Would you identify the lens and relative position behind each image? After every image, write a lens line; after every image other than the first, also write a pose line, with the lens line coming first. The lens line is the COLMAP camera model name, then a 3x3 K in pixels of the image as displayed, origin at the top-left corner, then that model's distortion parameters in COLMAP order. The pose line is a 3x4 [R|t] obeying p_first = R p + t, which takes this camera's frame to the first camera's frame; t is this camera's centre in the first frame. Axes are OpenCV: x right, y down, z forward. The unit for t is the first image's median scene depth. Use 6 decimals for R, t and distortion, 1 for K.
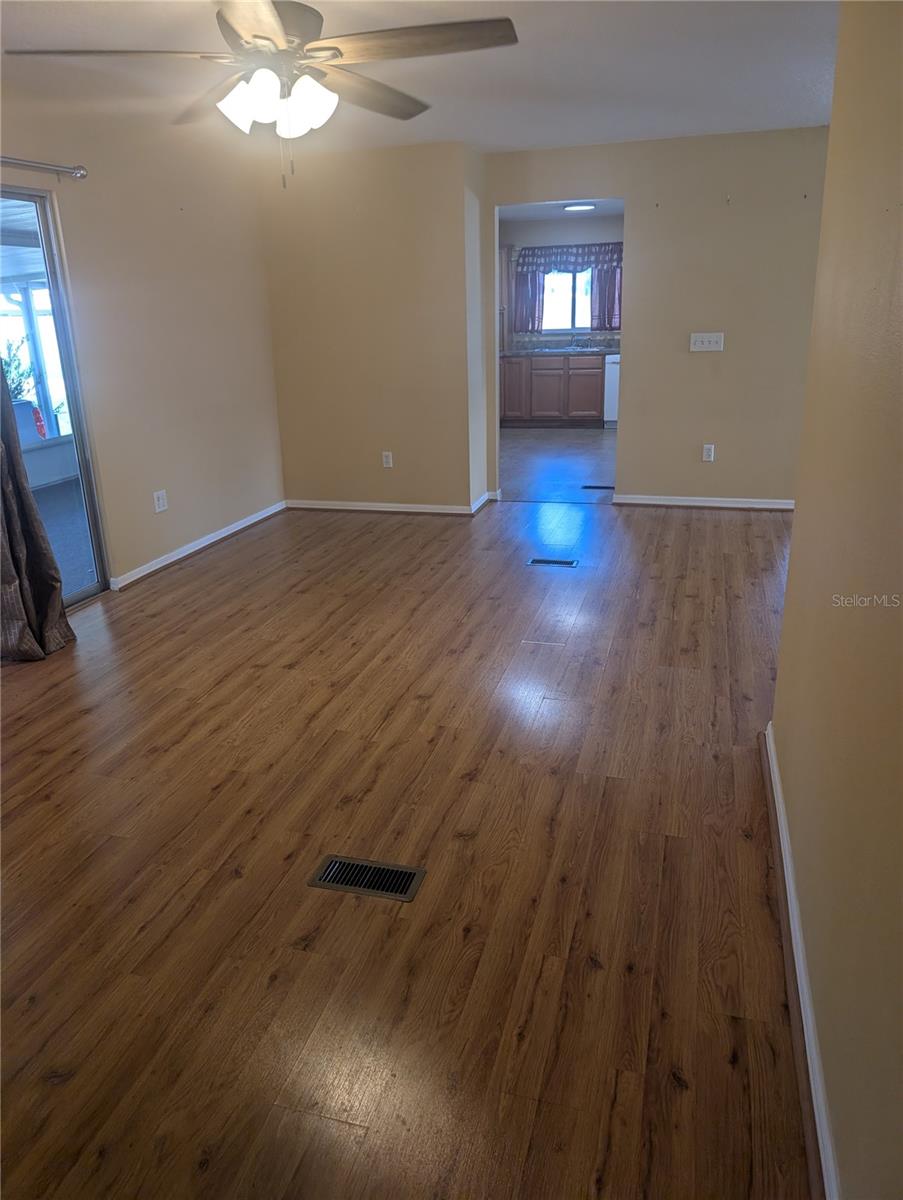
lens RADIAL K [[871.1, 0, 448.8], [0, 871.1, 595.5], [0, 0, 1]] dist [0.028178, -0.032535]
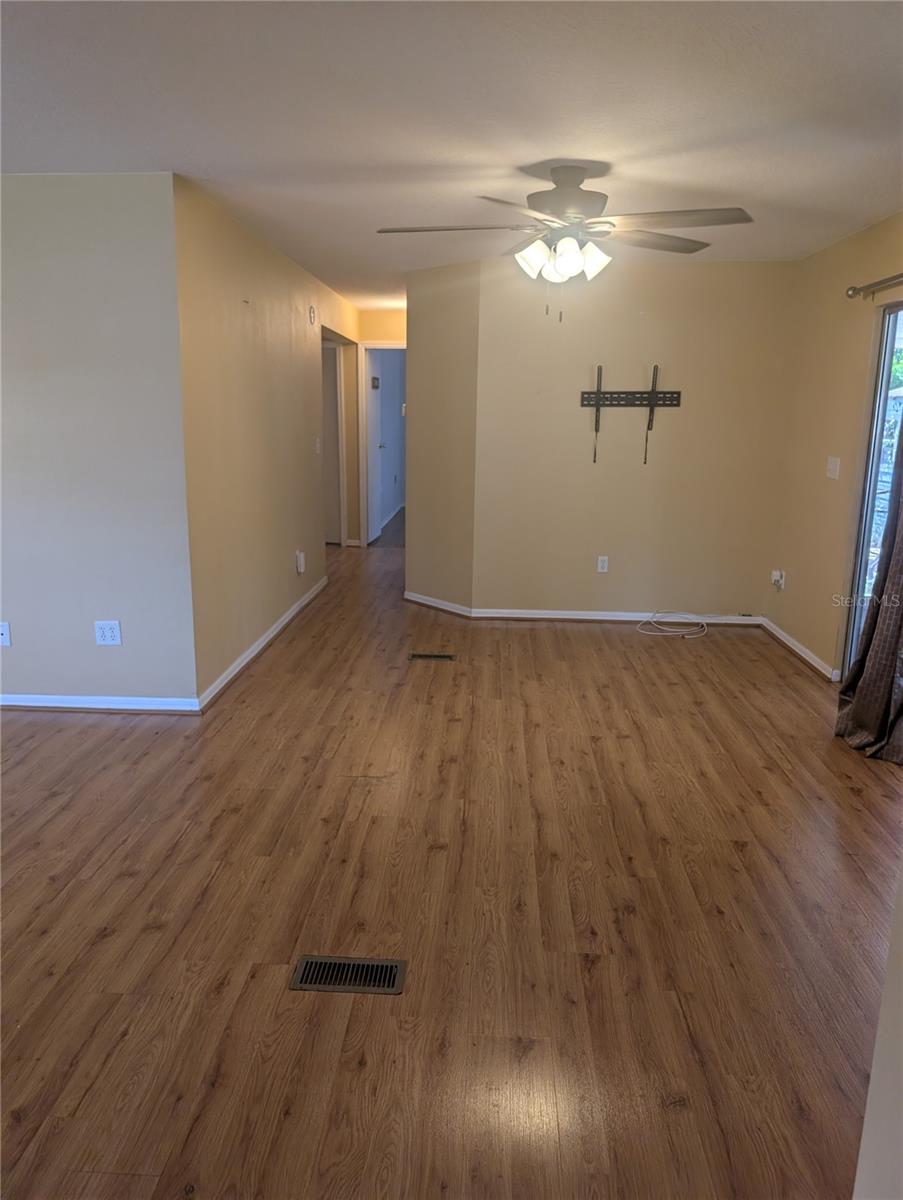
lens RADIAL K [[871.1, 0, 457.2], [0, 871.1, 604.9], [0, 0, 1]] dist [0.028178, -0.032535]
pose [[-0.973225, 0.069014, -0.219251, 0.213622], [-0.054429, 0.857537, 0.511535, -0.618019], [0.223319, 0.509772, -0.830820, 1.827098]]
